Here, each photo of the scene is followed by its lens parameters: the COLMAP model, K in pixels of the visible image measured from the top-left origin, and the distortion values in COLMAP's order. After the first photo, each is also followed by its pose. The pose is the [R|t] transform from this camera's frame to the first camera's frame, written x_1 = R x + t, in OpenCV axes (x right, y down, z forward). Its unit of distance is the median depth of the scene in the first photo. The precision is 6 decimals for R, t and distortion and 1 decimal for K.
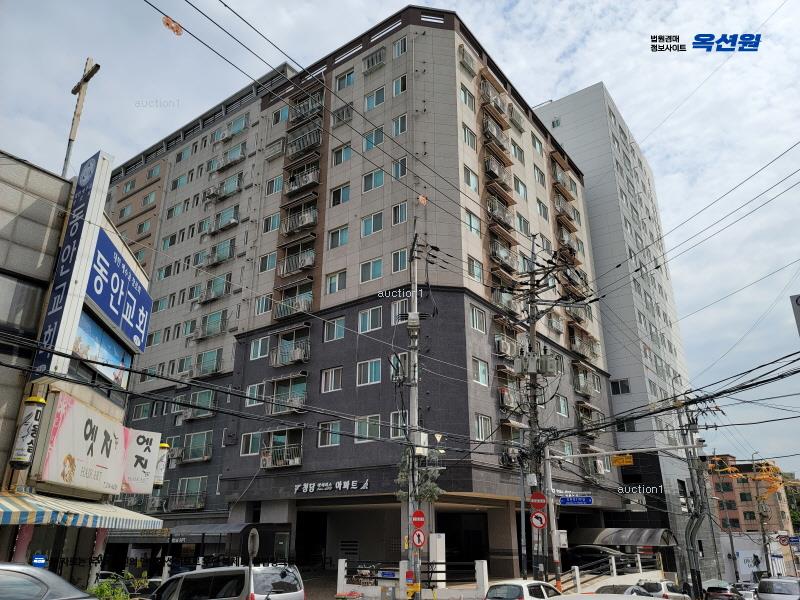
lens RADIAL K [[587.8, 0, 398.9], [0, 587.8, 315.0], [0, 0, 1]] dist [0.005111, 0.003739]
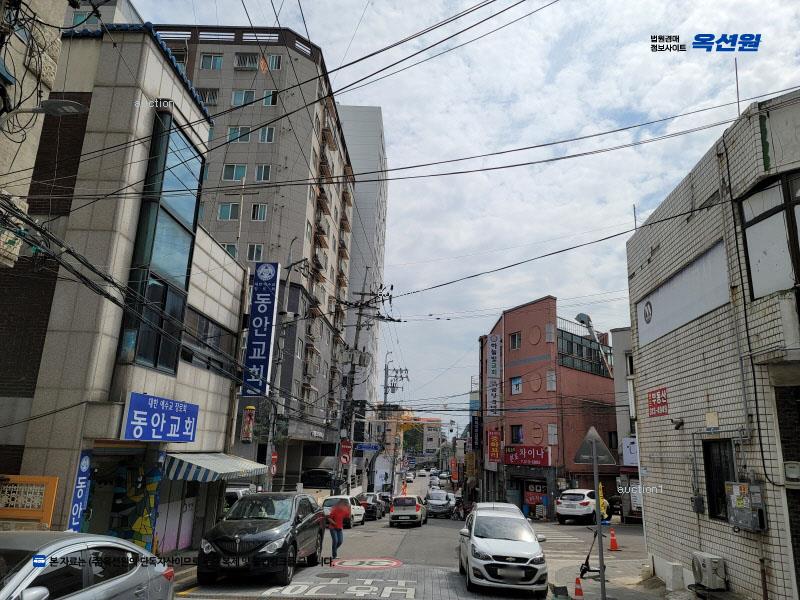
lens RADIAL K [[591.8, 0, 400.0], [0, 591.8, 300.0], [0, 0, 1]] dist [0.002826, 0.001026]
pose [[0.821673, 0.170359, 0.543903, -0.334608], [-0.231890, 0.971655, 0.045978, -0.098233], [-0.520653, -0.163904, 0.837887, -0.191819]]
